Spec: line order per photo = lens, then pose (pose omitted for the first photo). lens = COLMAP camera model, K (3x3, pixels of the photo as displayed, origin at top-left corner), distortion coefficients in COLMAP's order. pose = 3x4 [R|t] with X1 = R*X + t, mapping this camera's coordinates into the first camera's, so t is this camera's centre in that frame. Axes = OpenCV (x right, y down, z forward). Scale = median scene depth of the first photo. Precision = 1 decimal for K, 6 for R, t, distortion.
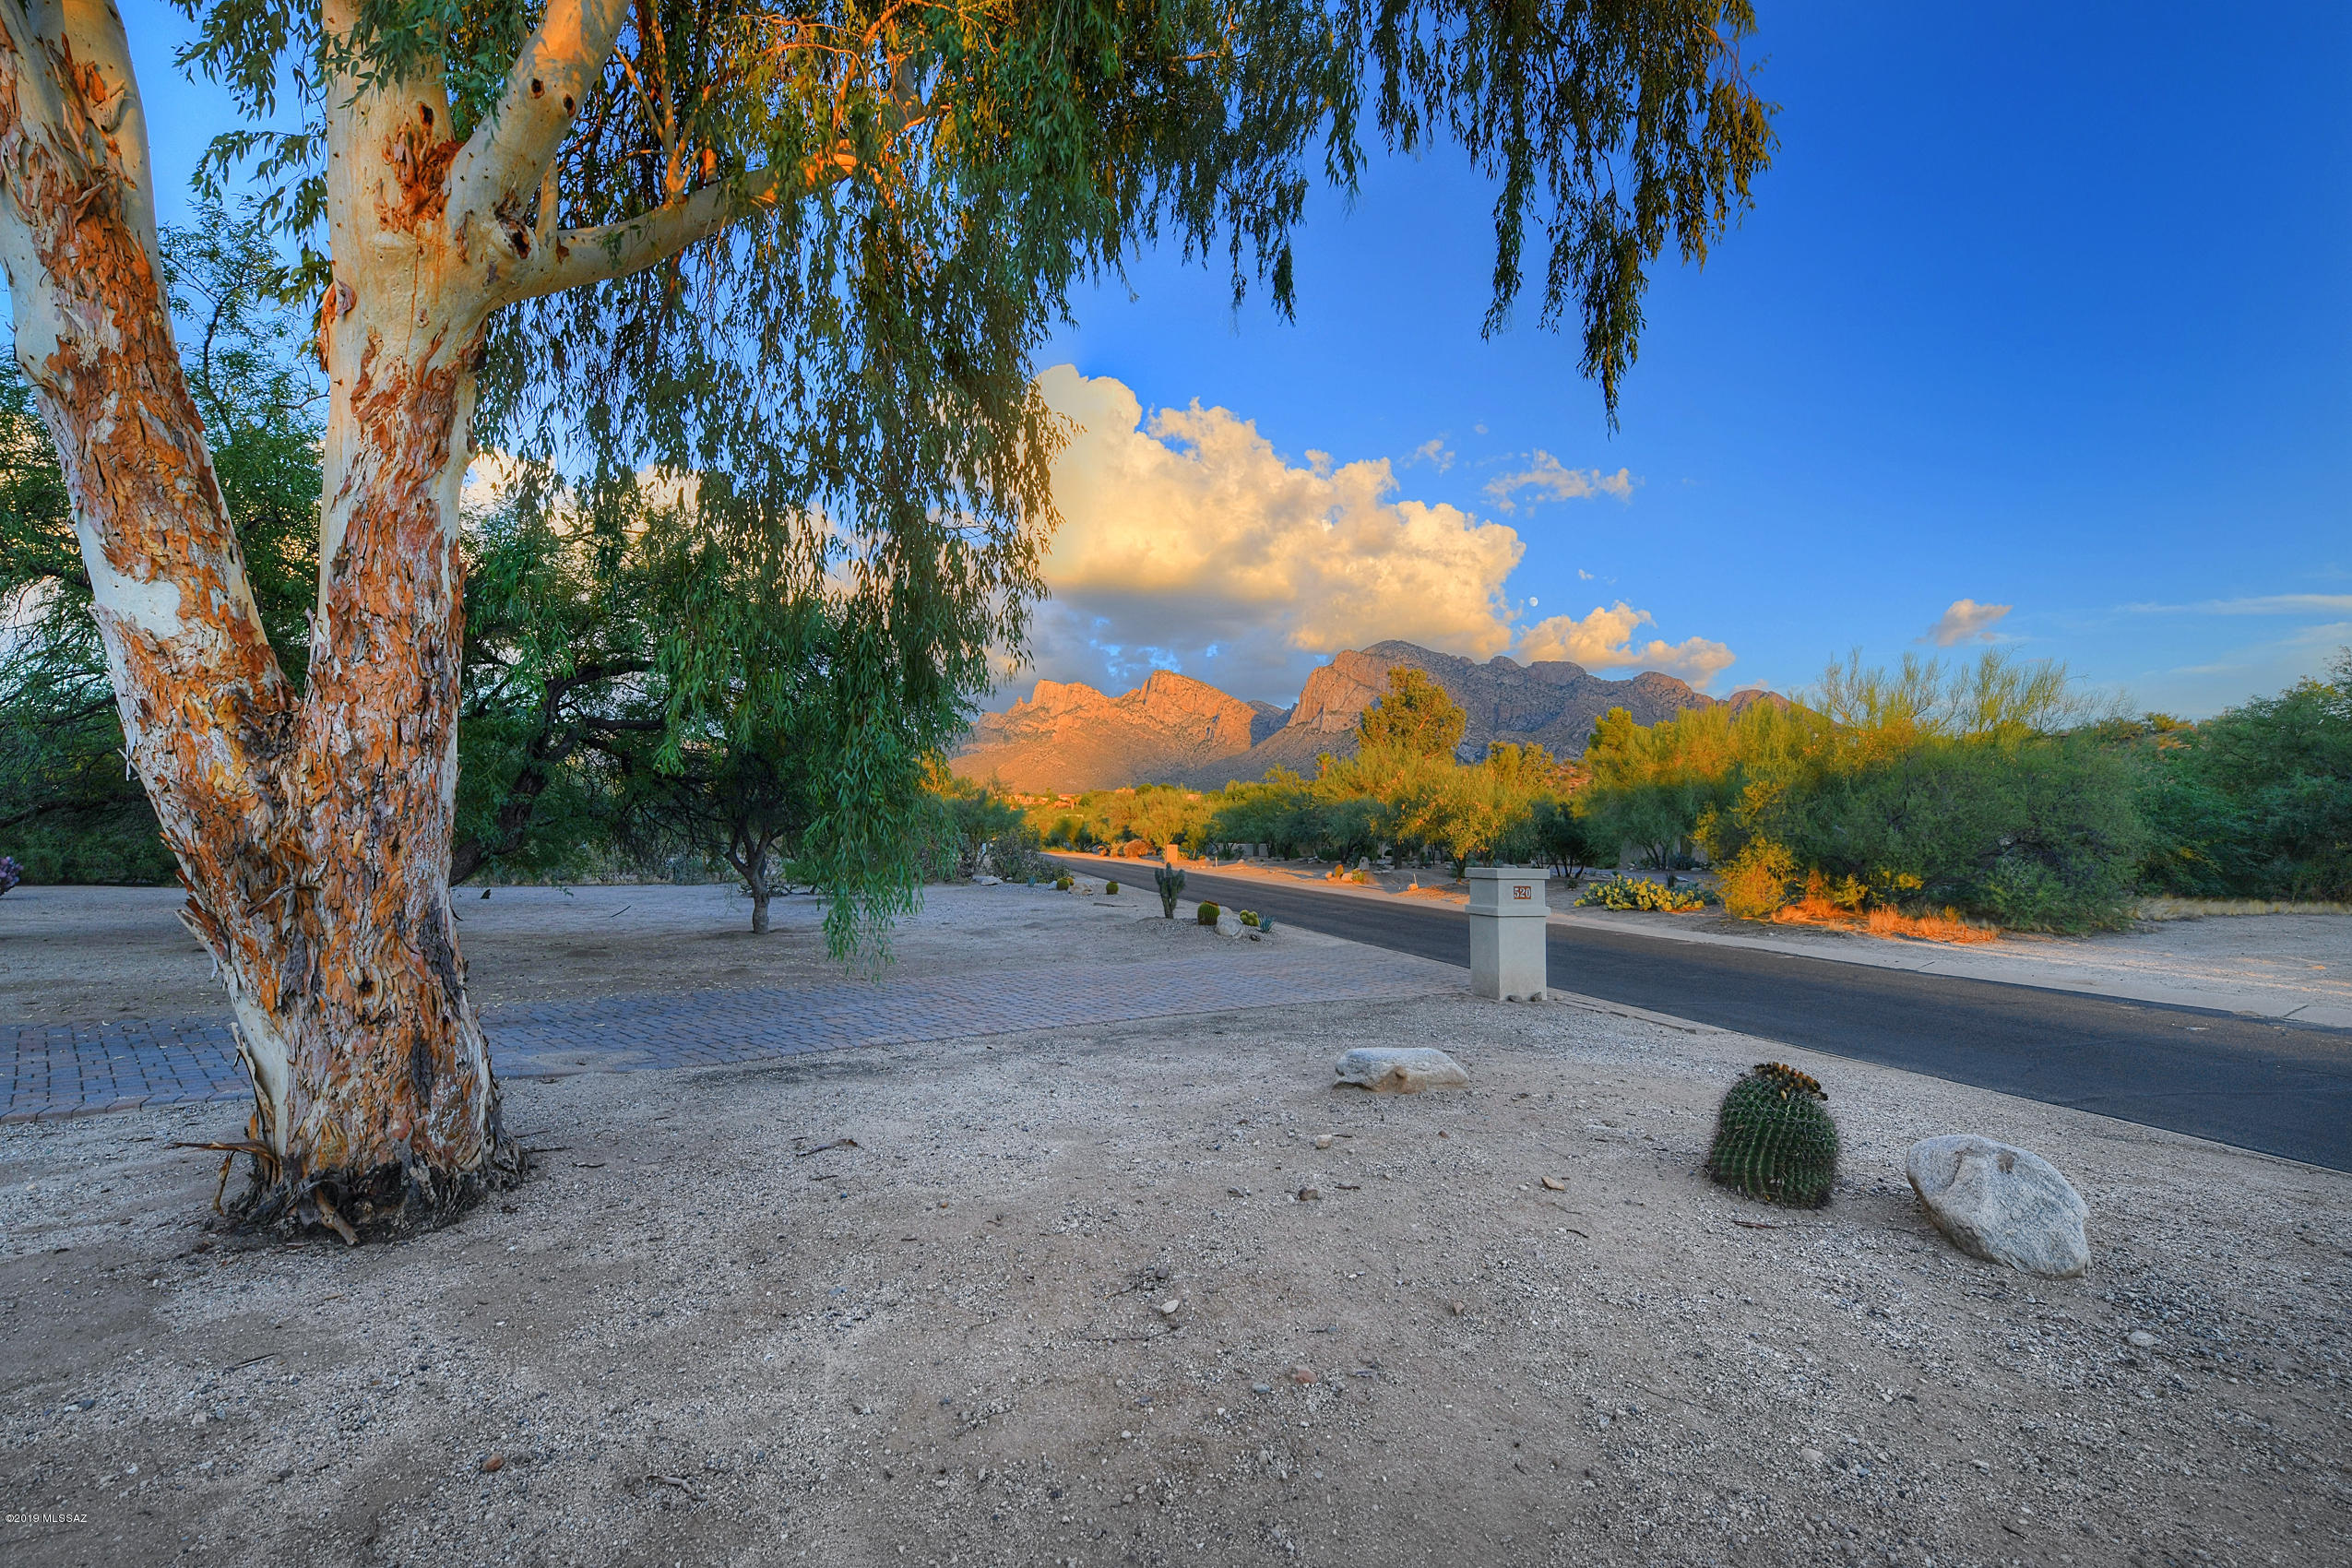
lens RADIAL K [[956.3, 0, 1164.3], [0, 956.3, 781.6], [0, 0, 1]] dist [-0.005759, -0.005110]
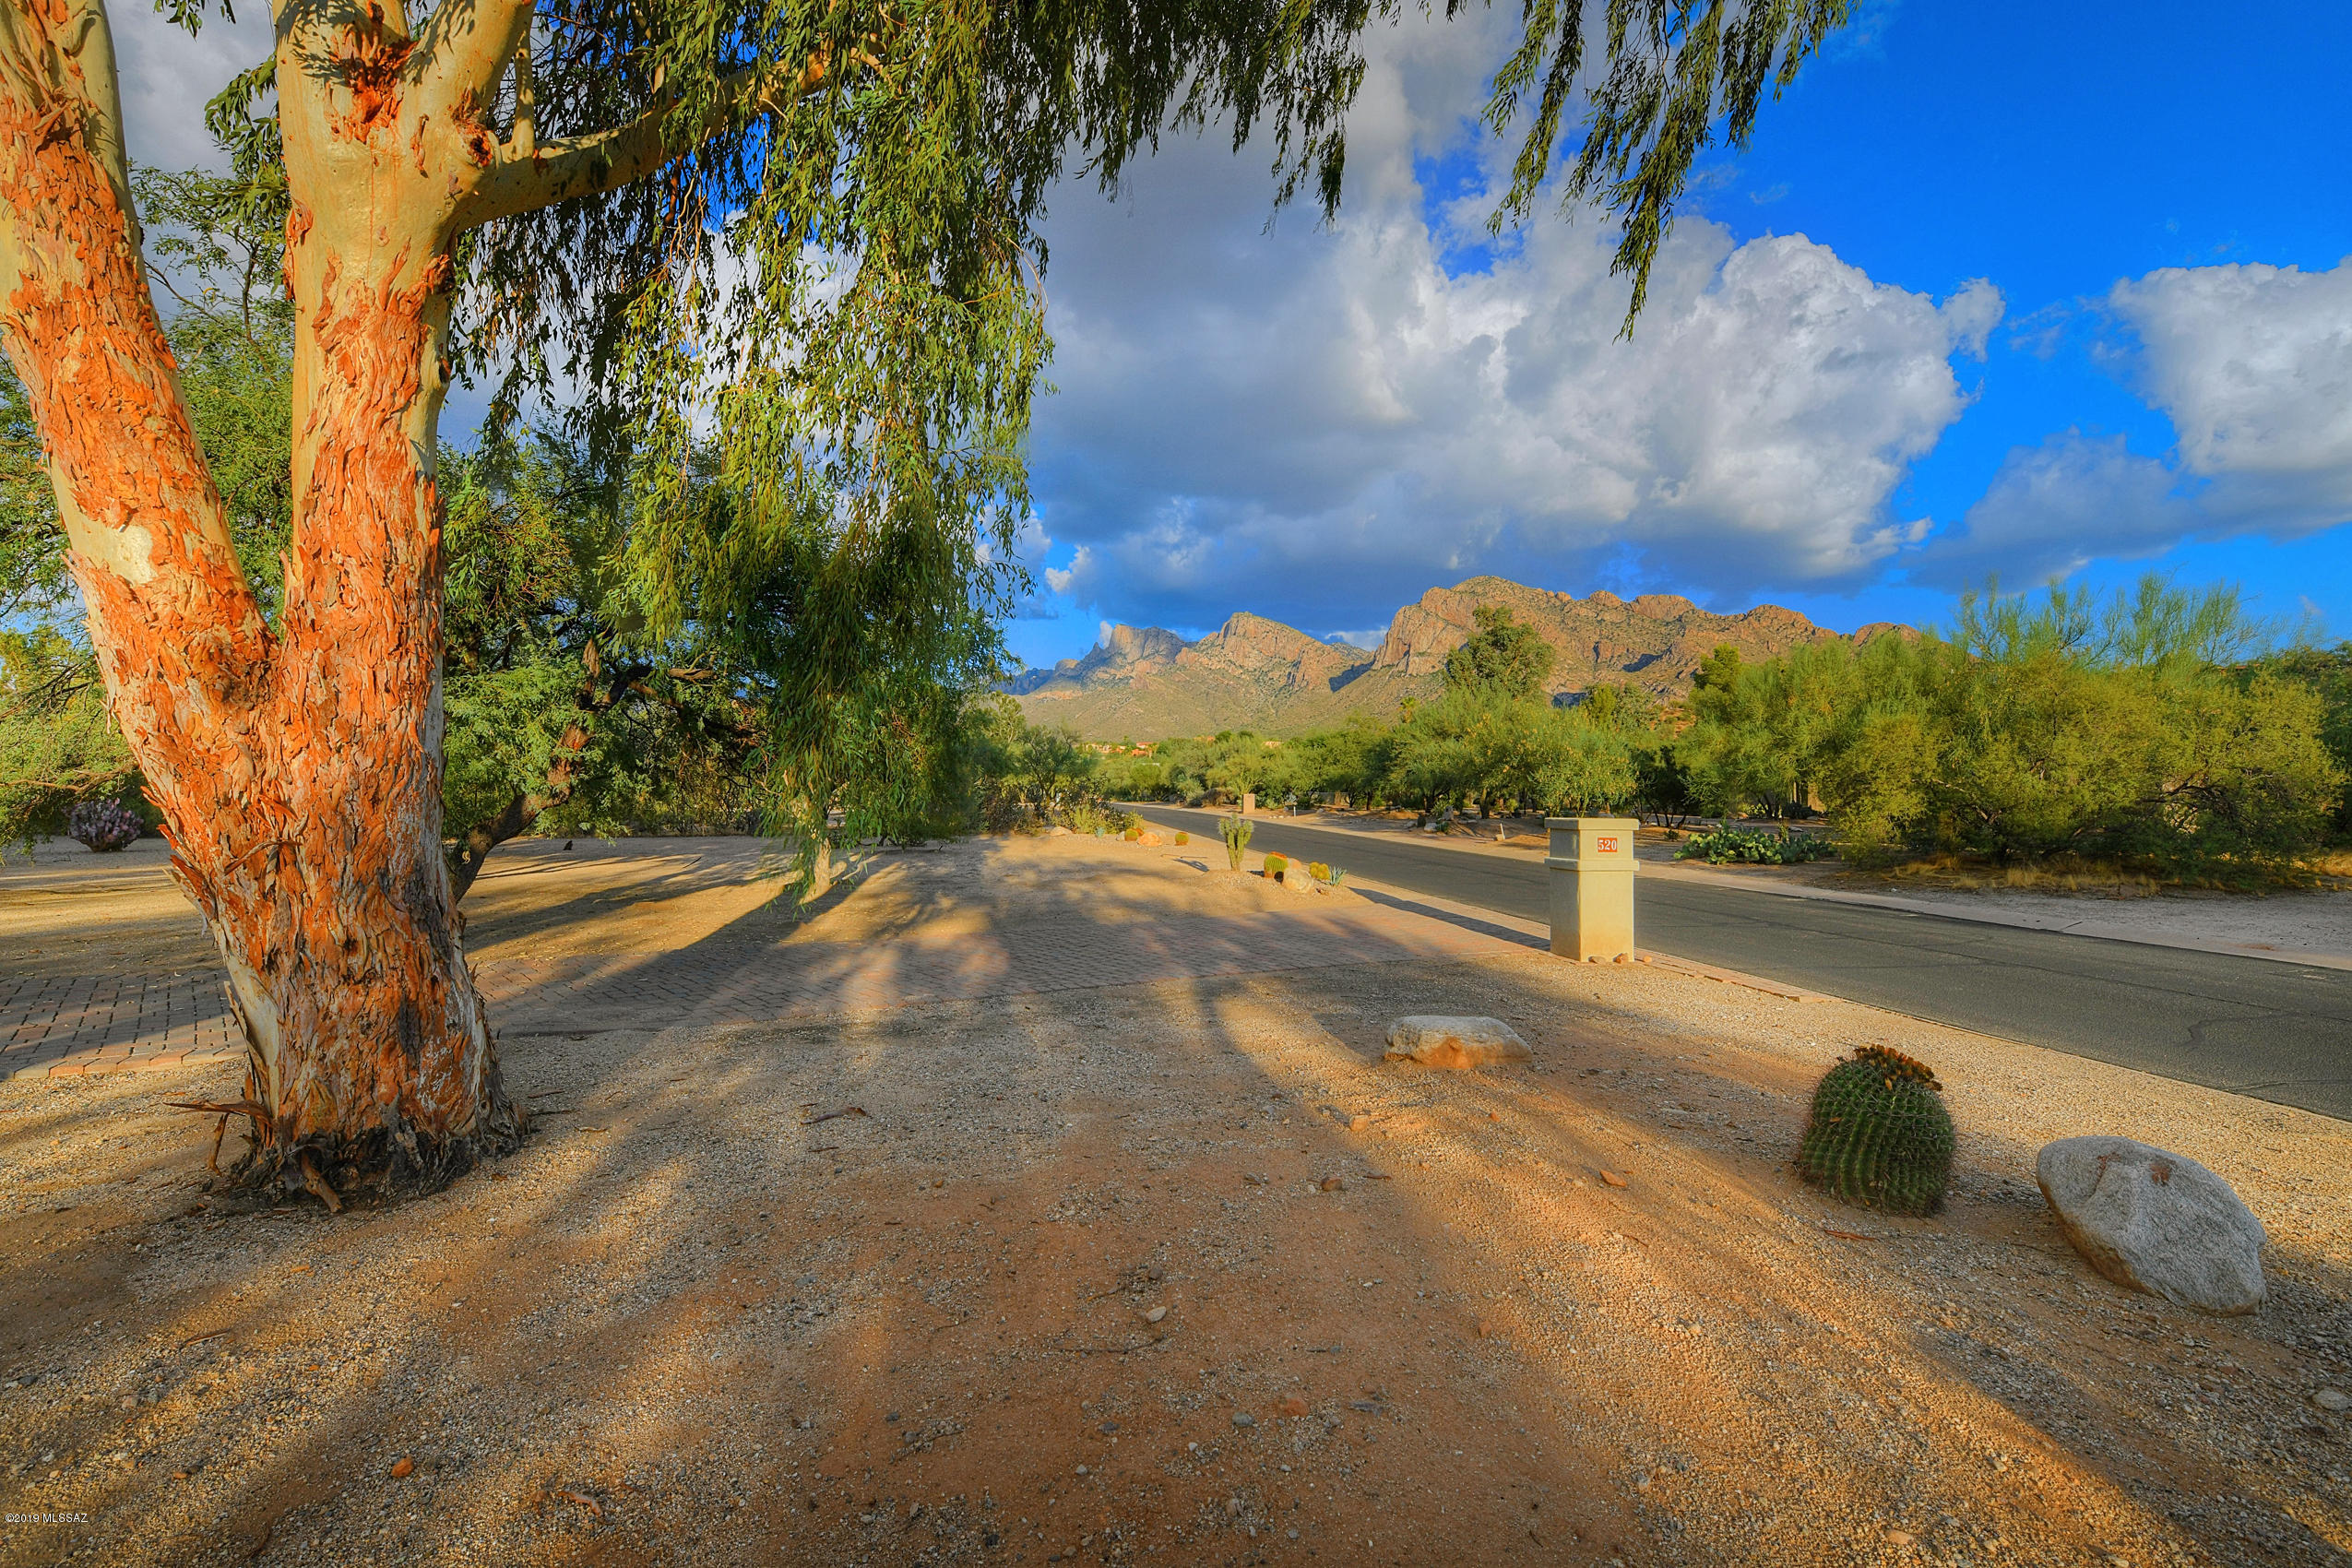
lens RADIAL K [[971.6, 0, 1192.9], [0, 971.6, 764.4], [0, 0, 1]] dist [-0.007135, -0.003926]
pose [[0.997653, -0.006060, -0.068202, 0.079095], [0.008468, 0.999349, 0.035062, 0.005783], [0.067945, -0.035557, 0.997055, 0.091813]]
